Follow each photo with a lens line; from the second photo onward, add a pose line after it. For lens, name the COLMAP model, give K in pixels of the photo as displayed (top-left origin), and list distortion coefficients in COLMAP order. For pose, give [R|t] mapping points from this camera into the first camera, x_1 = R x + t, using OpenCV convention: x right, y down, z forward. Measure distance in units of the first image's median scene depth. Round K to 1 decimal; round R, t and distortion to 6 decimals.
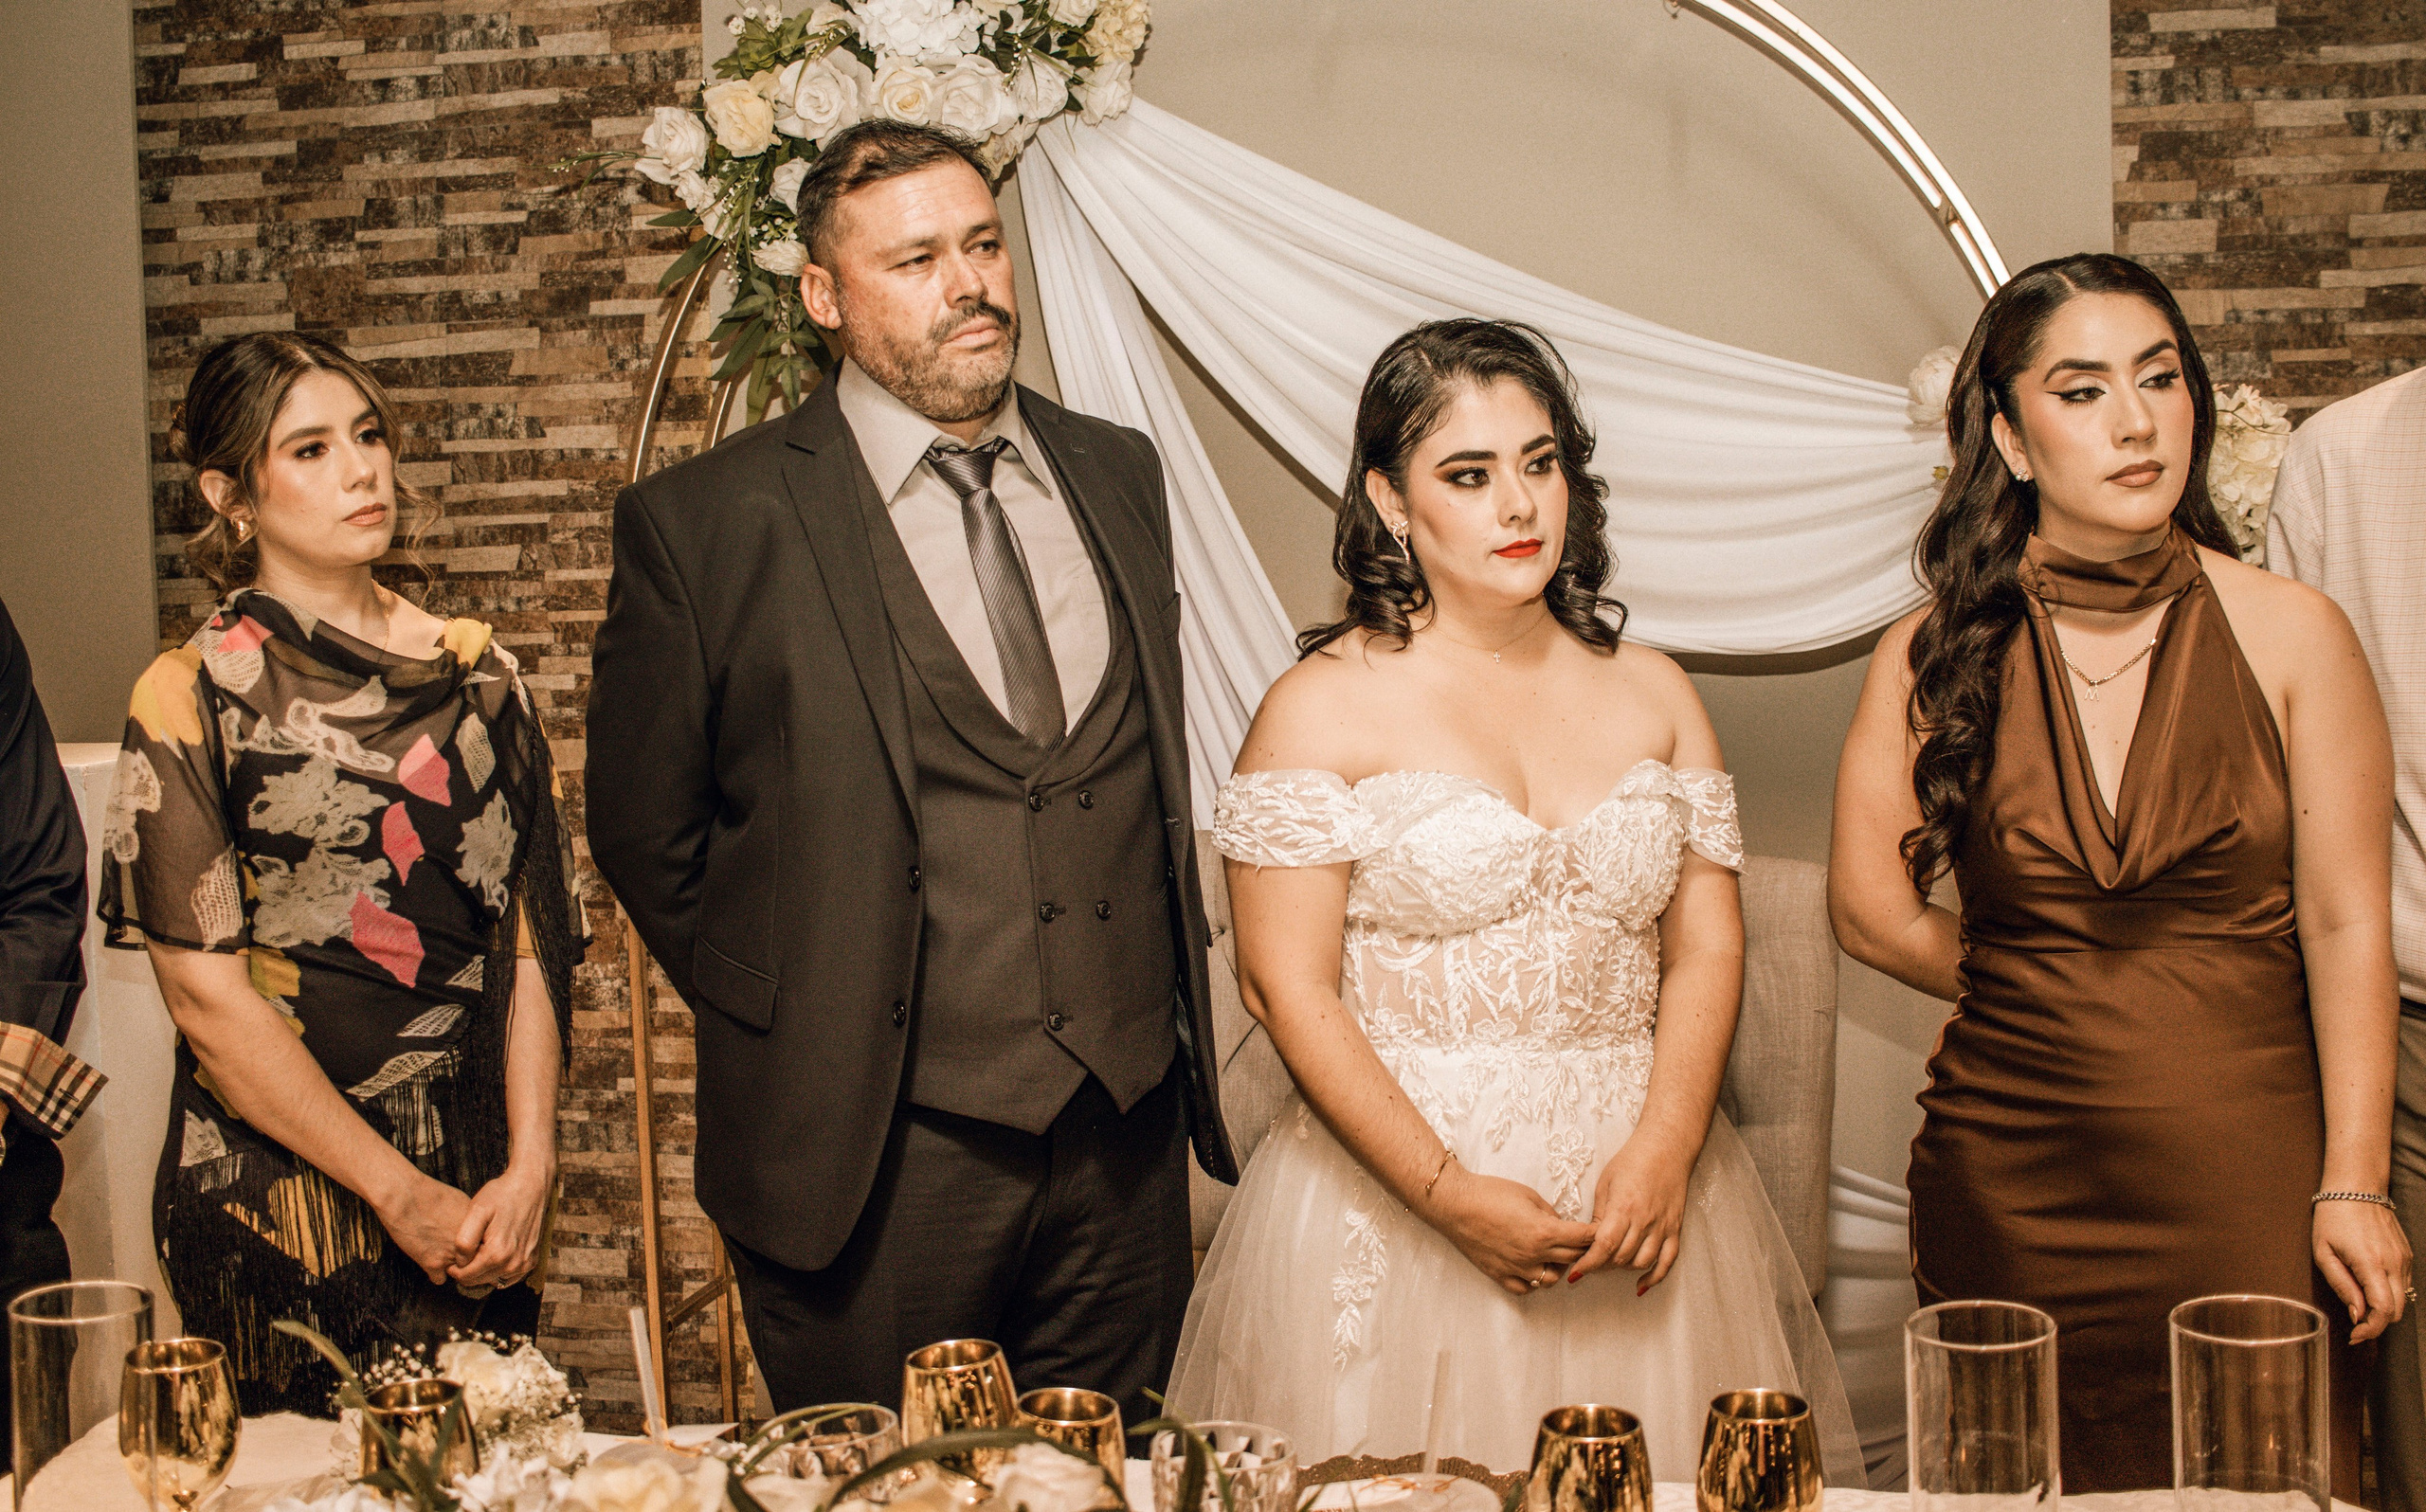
lens RADIAL K [[2704.7, 0, 1216.8], [0, 2704.7, 745.7], [0, 0, 1]] dist [-0.124561, 0.127398]
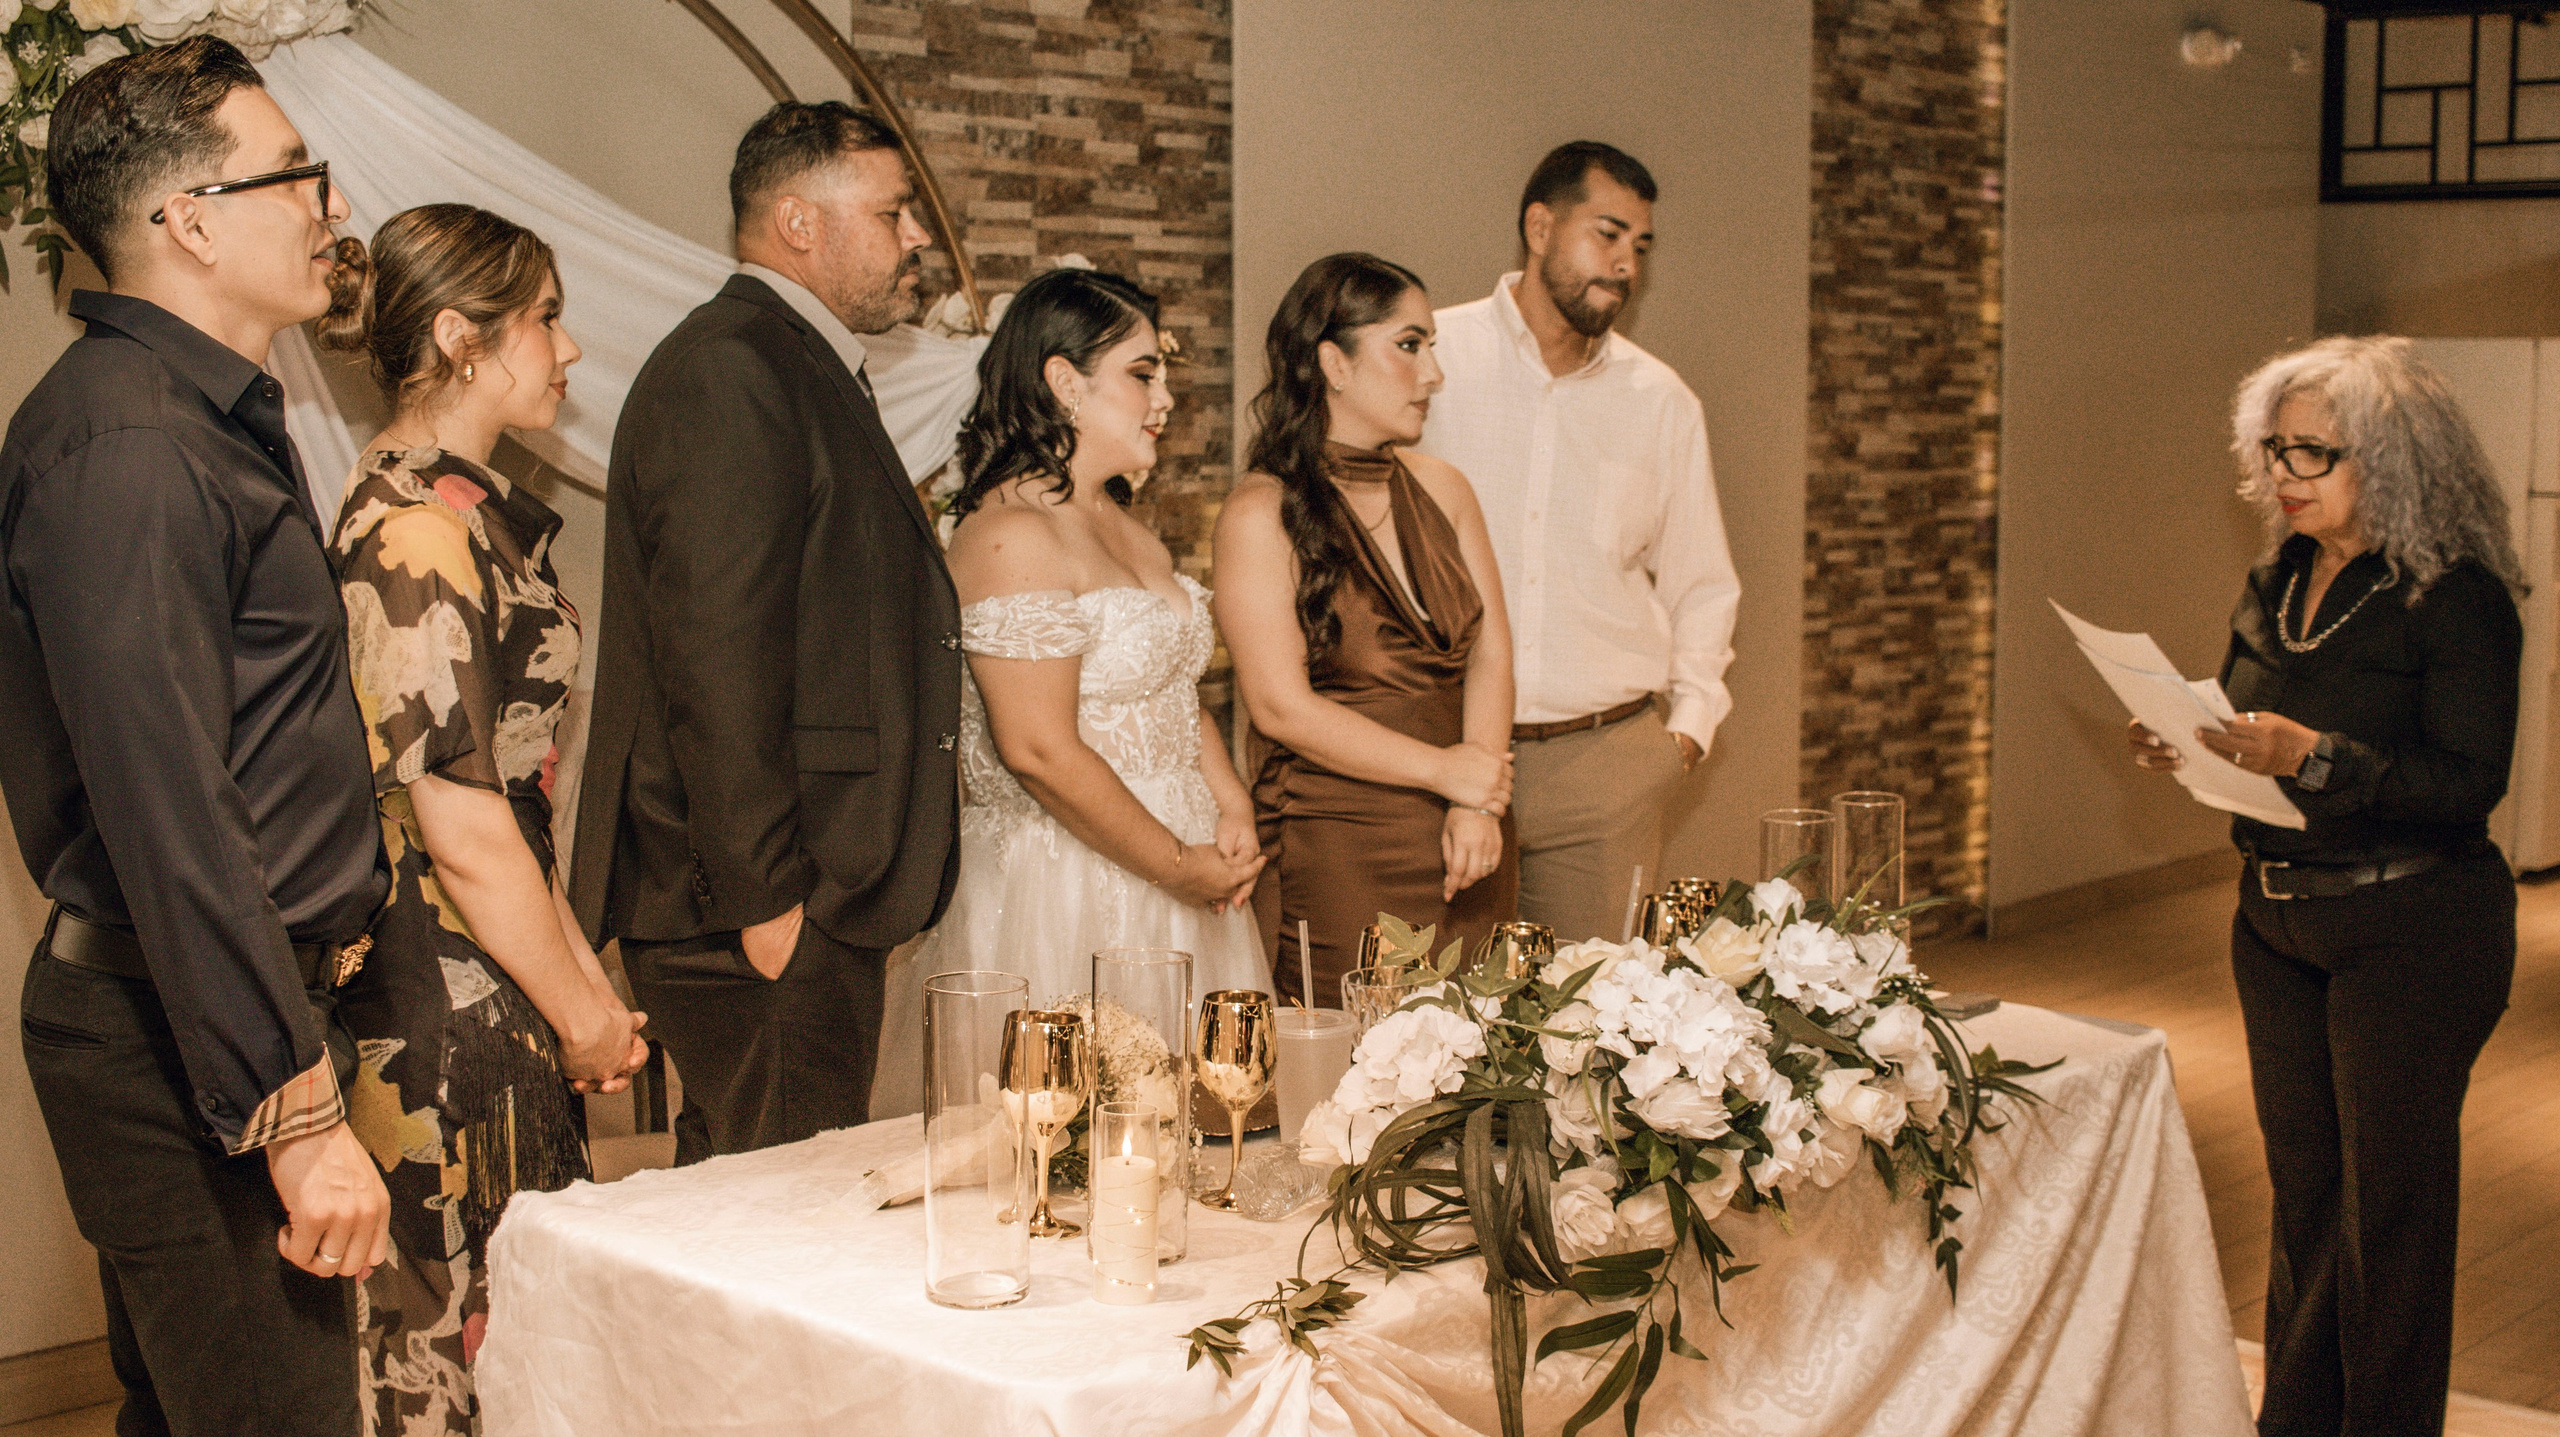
lens RADIAL K [[2998.1, 0, 1280.0], [0, 2998.1, 718.5], [0, 0, 1]] dist [-0.114227, 0.028872]
pose [[0.537383, -0.060758, 0.841147, -0.688337], [0.056528, 0.997753, 0.035956, 0.015879], [-0.841442, 0.028226, 0.539610, 0.042286]]
